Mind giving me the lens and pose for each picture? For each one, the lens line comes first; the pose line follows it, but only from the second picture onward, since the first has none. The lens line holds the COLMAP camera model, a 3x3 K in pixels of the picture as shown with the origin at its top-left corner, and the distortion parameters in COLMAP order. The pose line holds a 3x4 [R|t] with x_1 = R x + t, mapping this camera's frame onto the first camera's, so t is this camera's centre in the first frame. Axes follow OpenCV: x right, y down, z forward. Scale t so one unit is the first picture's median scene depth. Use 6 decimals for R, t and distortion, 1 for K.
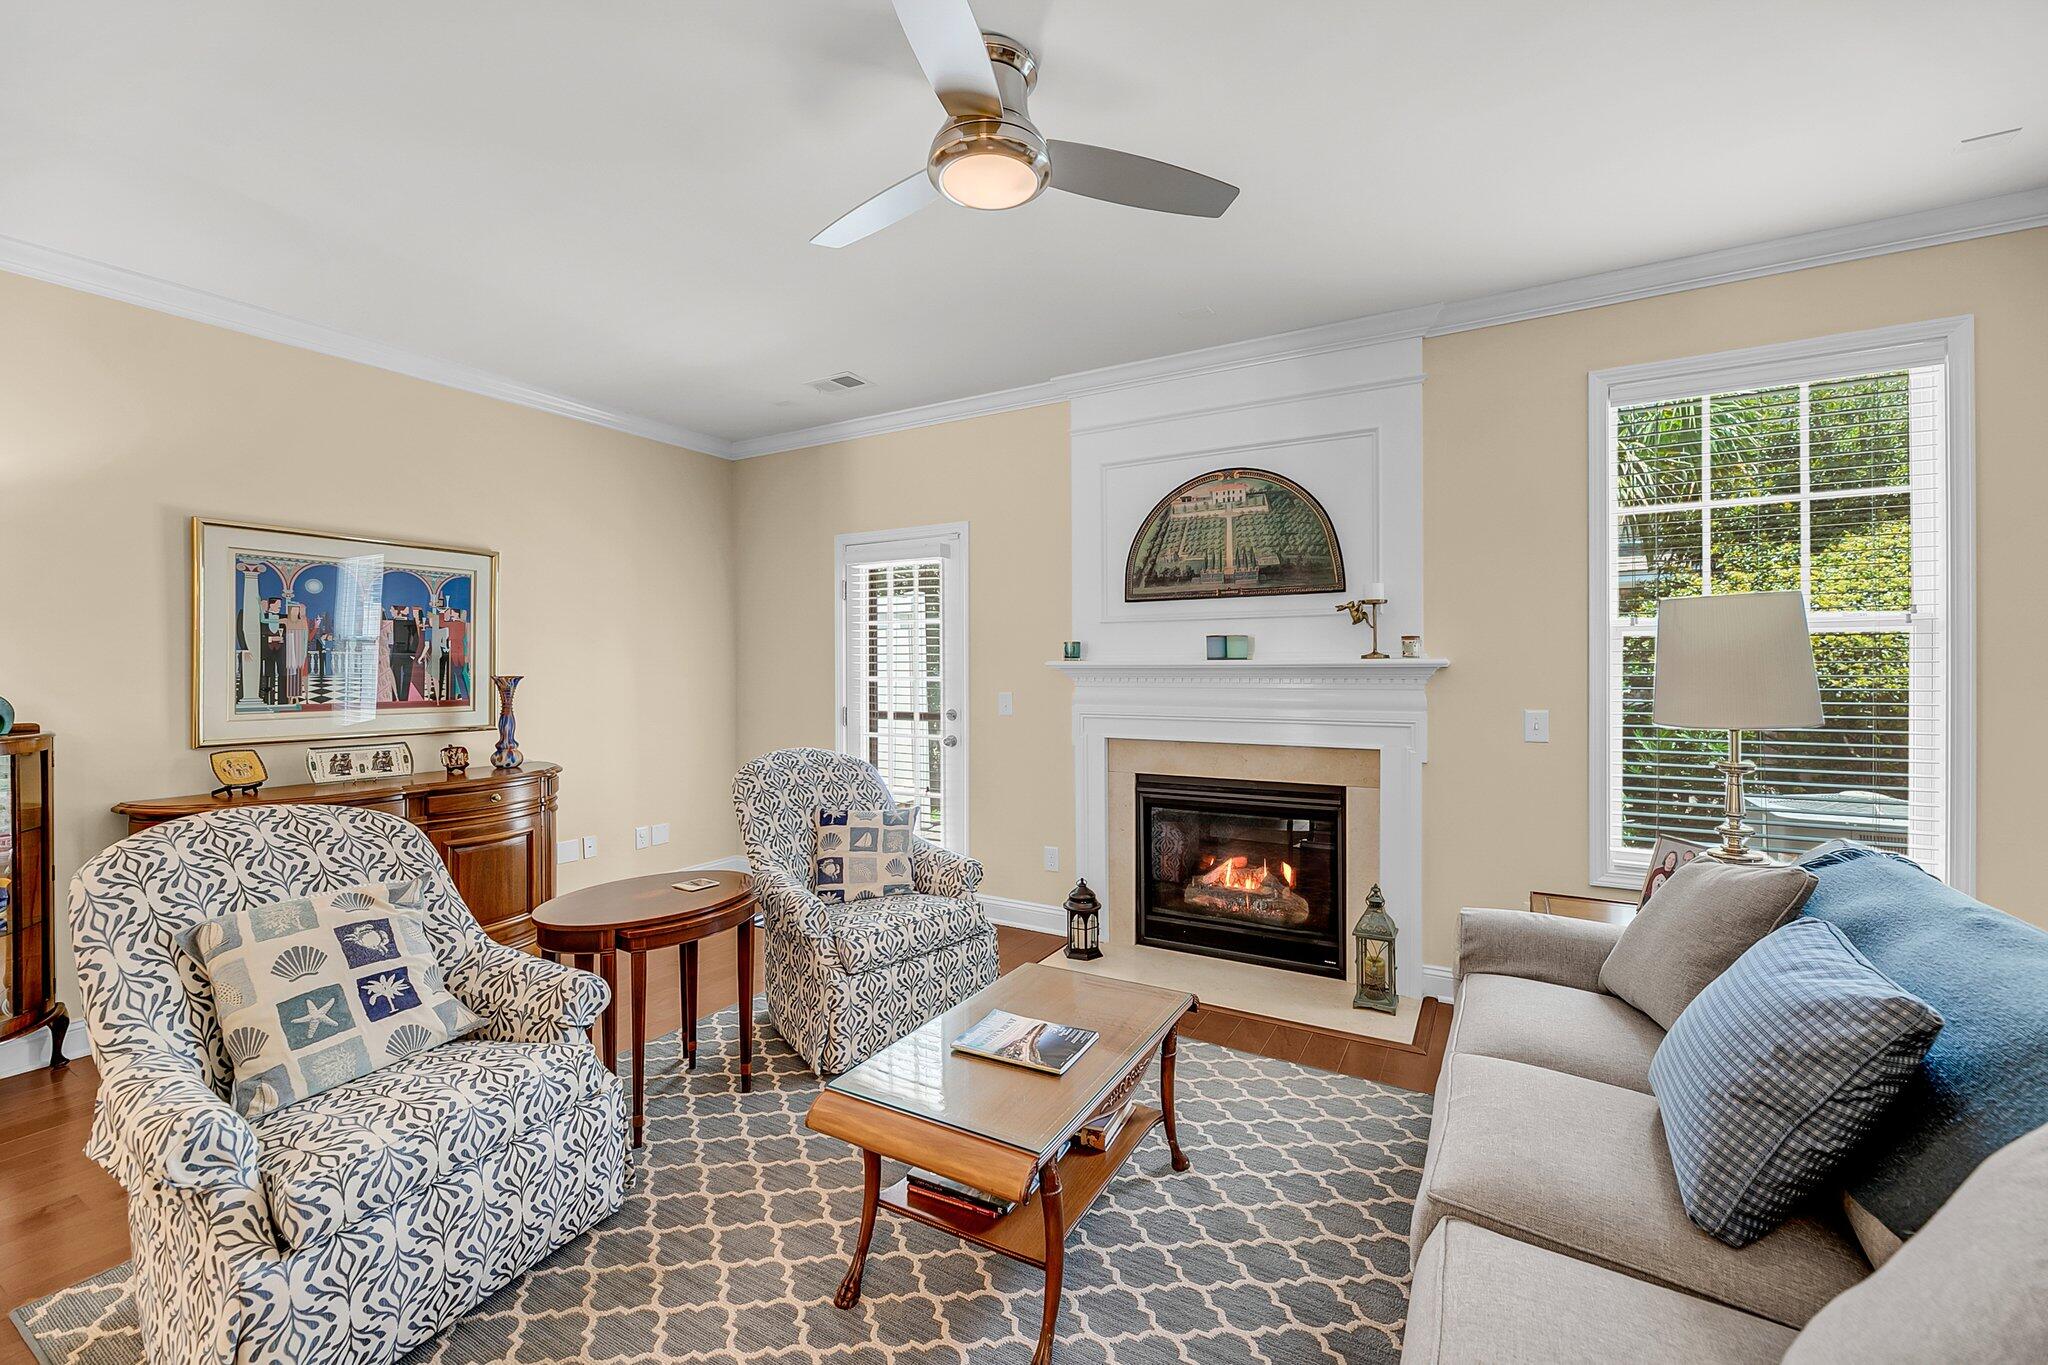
lens RADIAL K [[839.6, 0, 1025.4], [0, 839.6, 672.4], [0, 0, 1]] dist [0.008027, -0.001273]
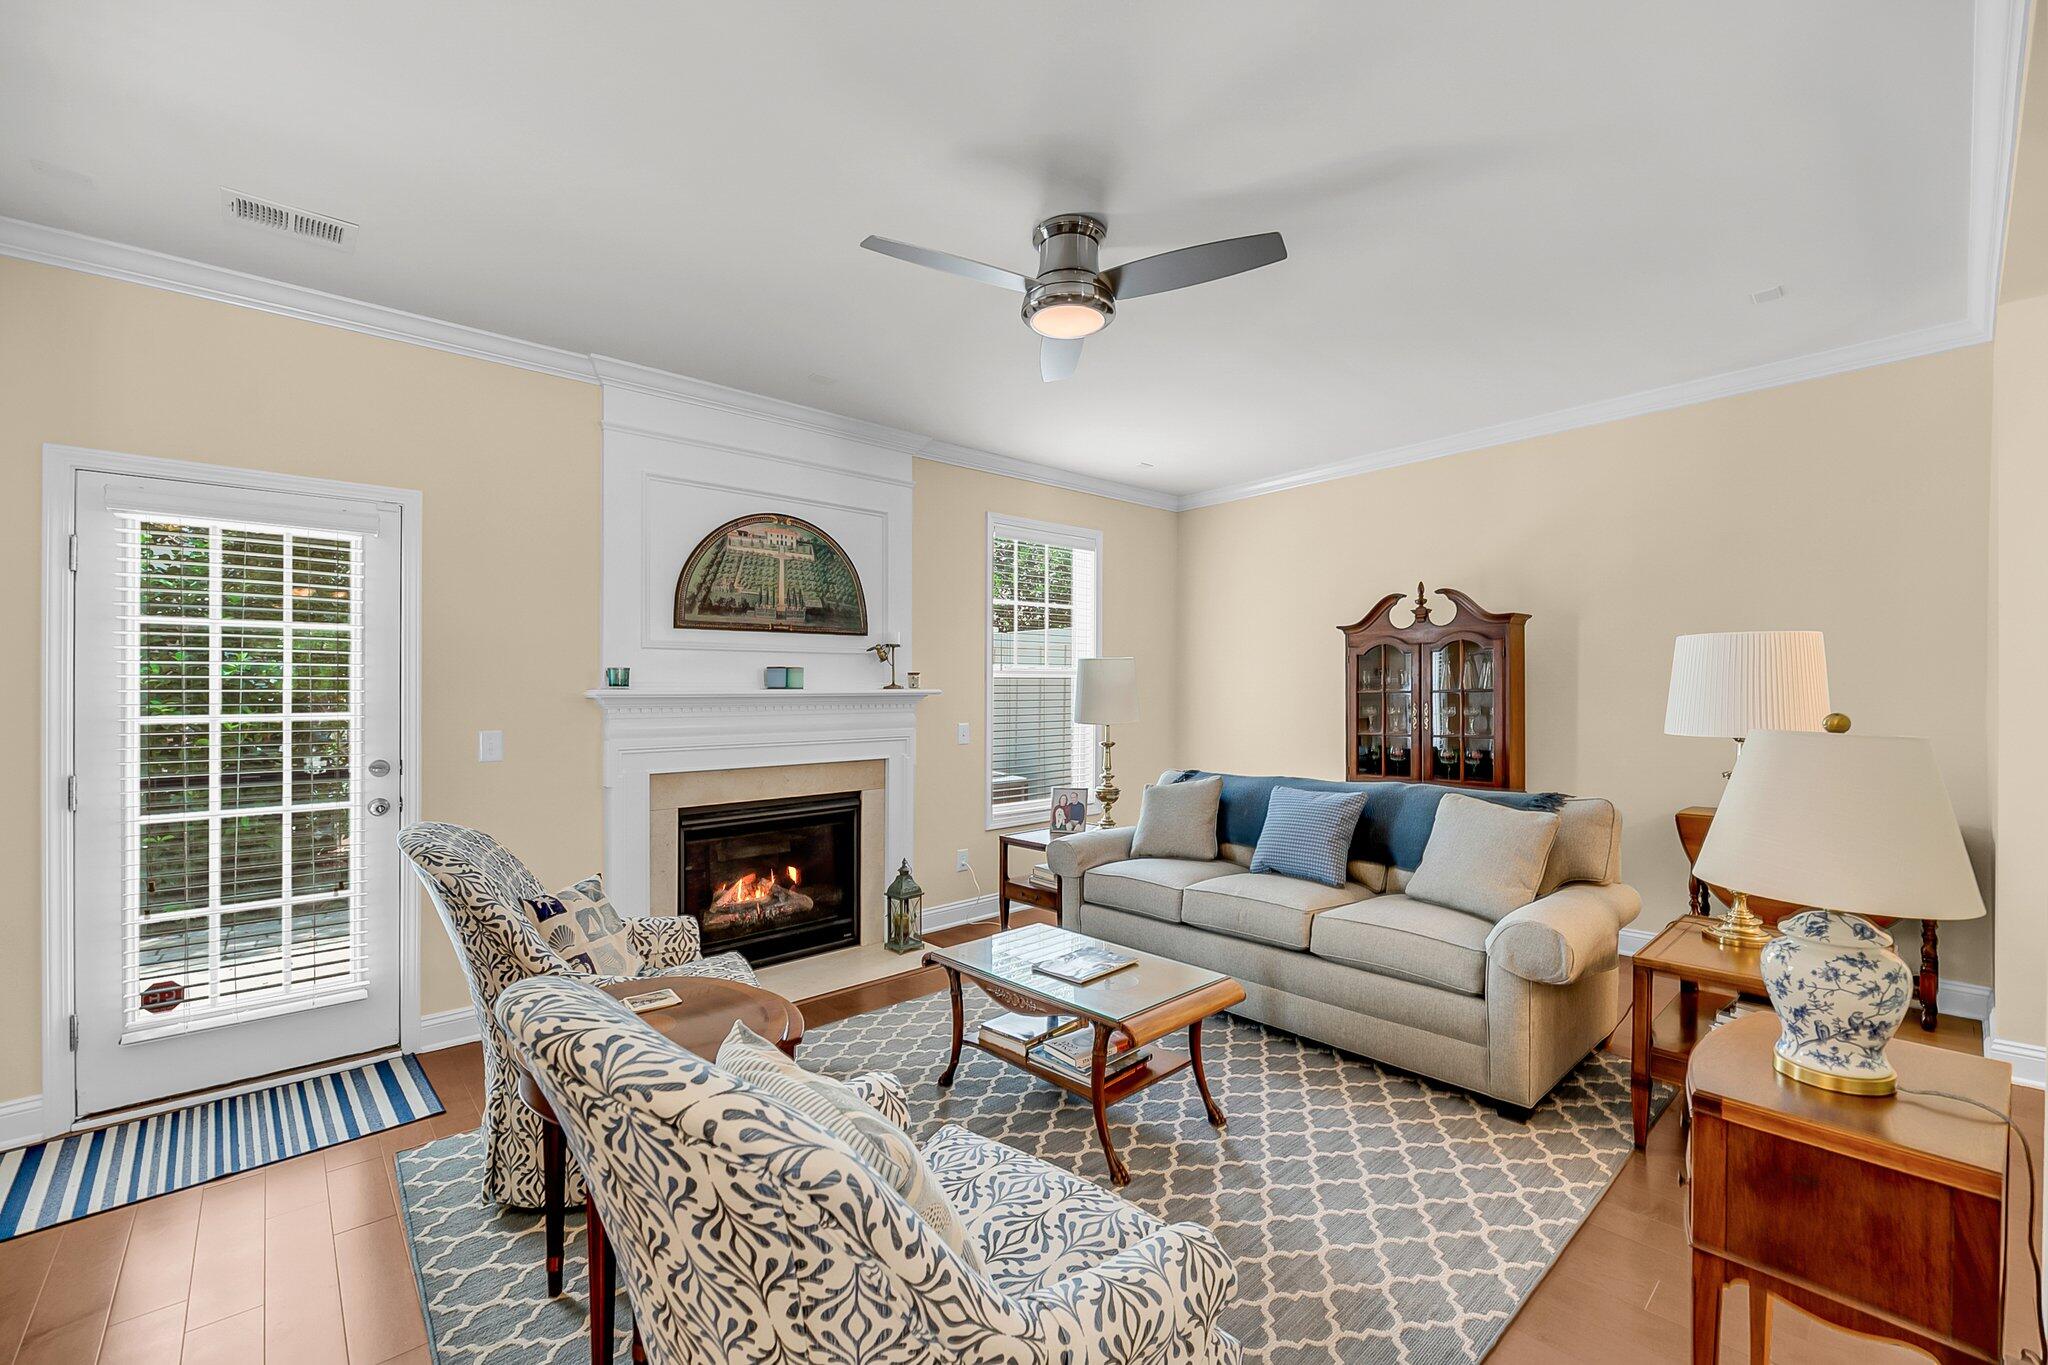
lens RADIAL K [[839.6, 0, 1034.1], [0, 839.6, 712.0], [0, 0, 1]] dist [0.008027, -0.001273]
pose [[0.313289, -0.020314, 0.949441, -0.689522], [0.011439, 0.999779, 0.017616, -0.000821], [-0.949589, 0.005341, 0.313452, 0.340236]]
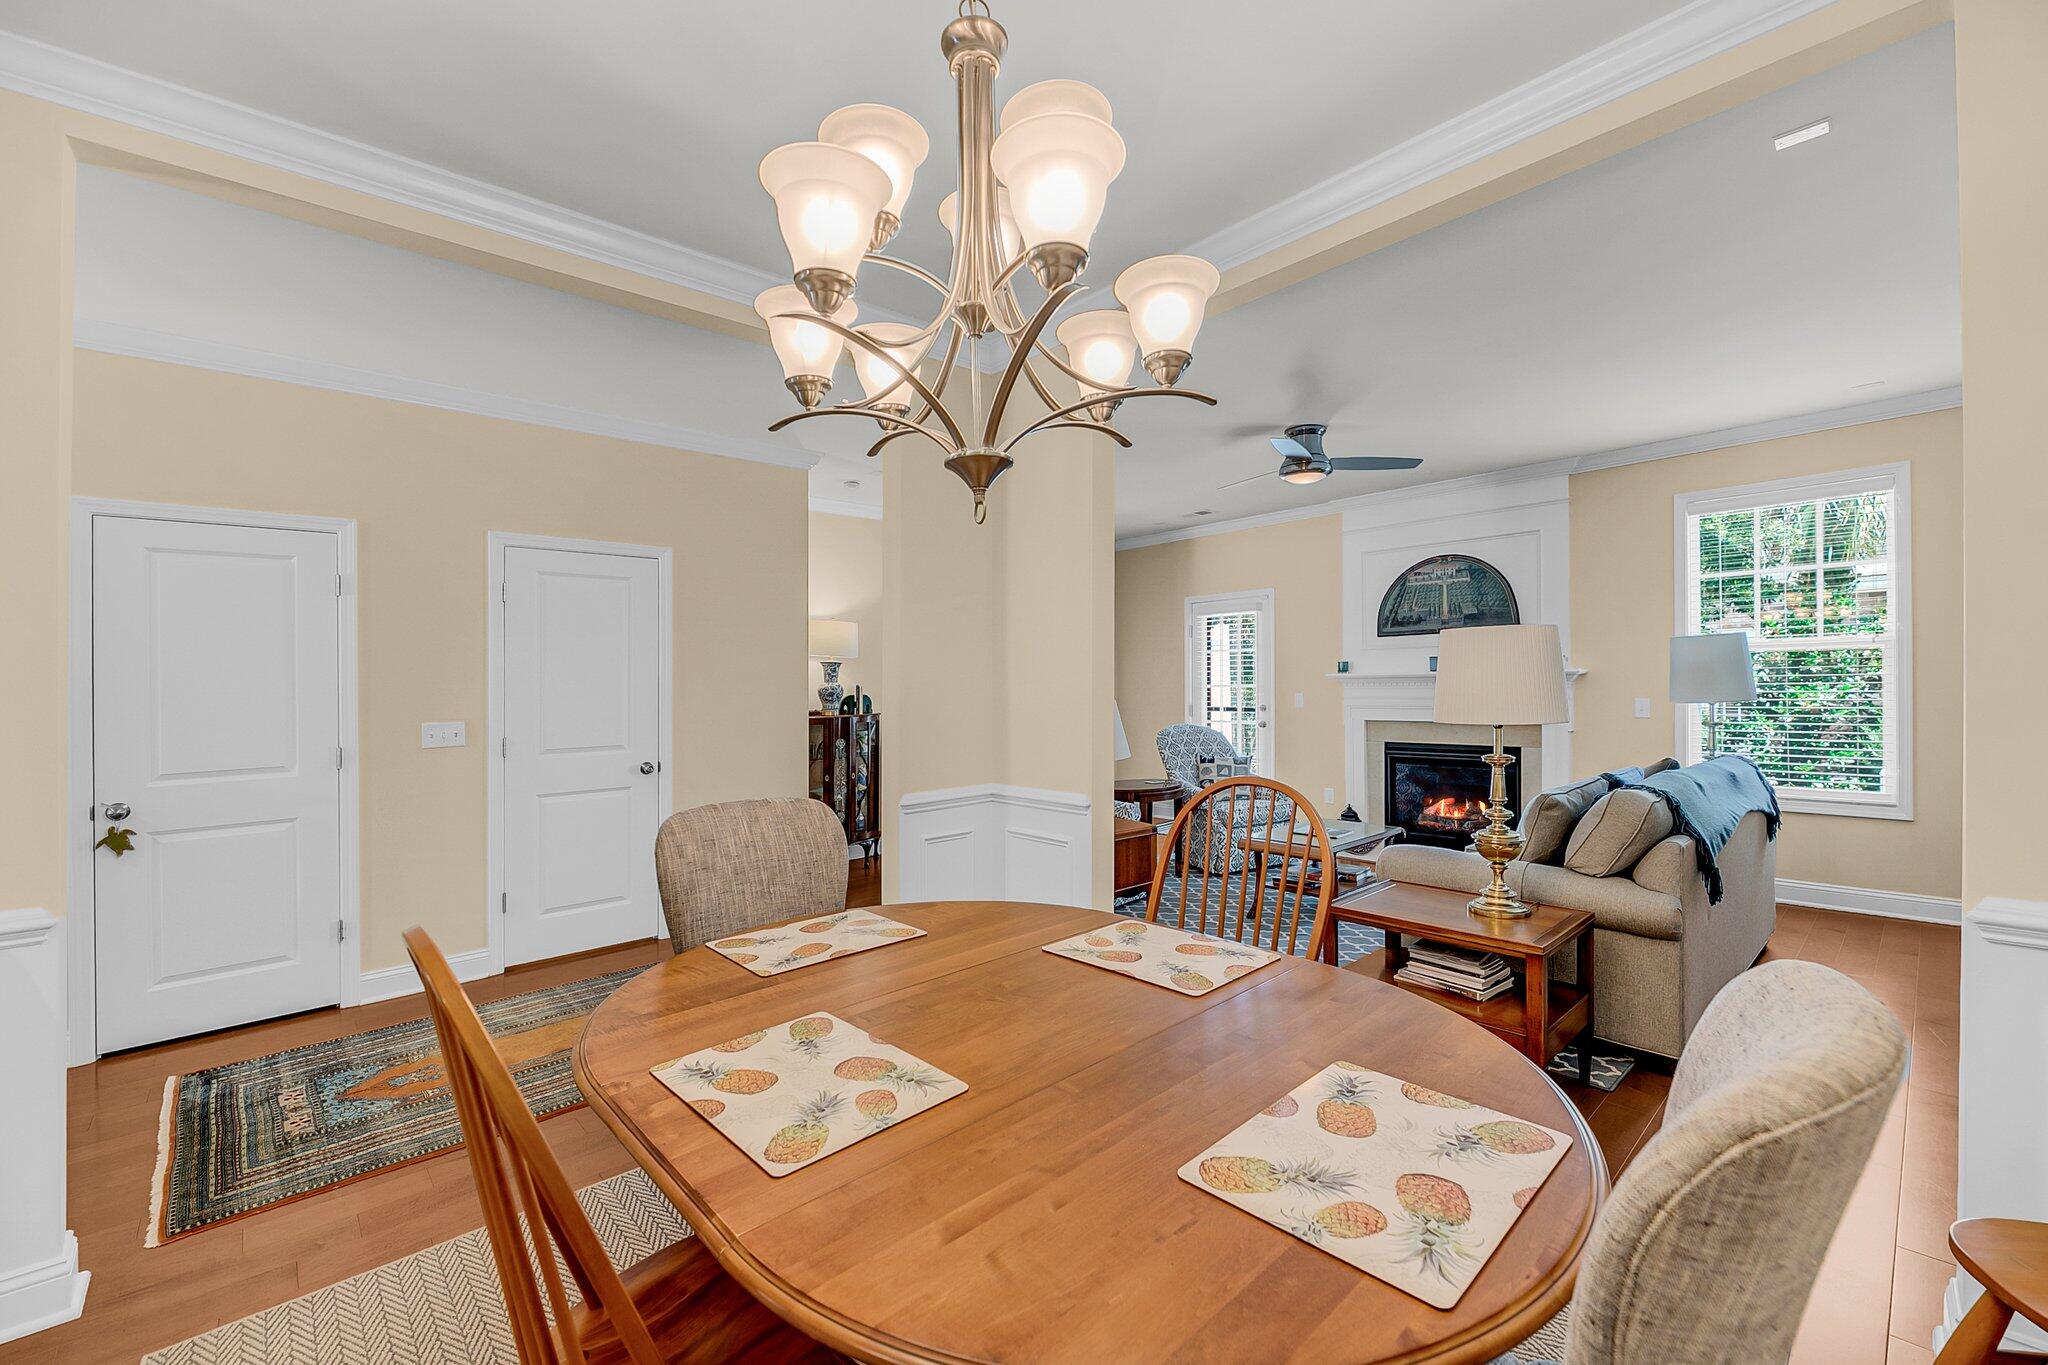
lens RADIAL K [[839.6, 0, 1018.1], [0, 839.6, 710.6], [0, 0, 1]] dist [0.008027, -0.001273]
pose [[0.950748, -0.004234, -0.309936, -0.042015], [0.013700, 0.999504, 0.028371, 0.003791], [0.309662, -0.031220, 0.950334, -0.821926]]
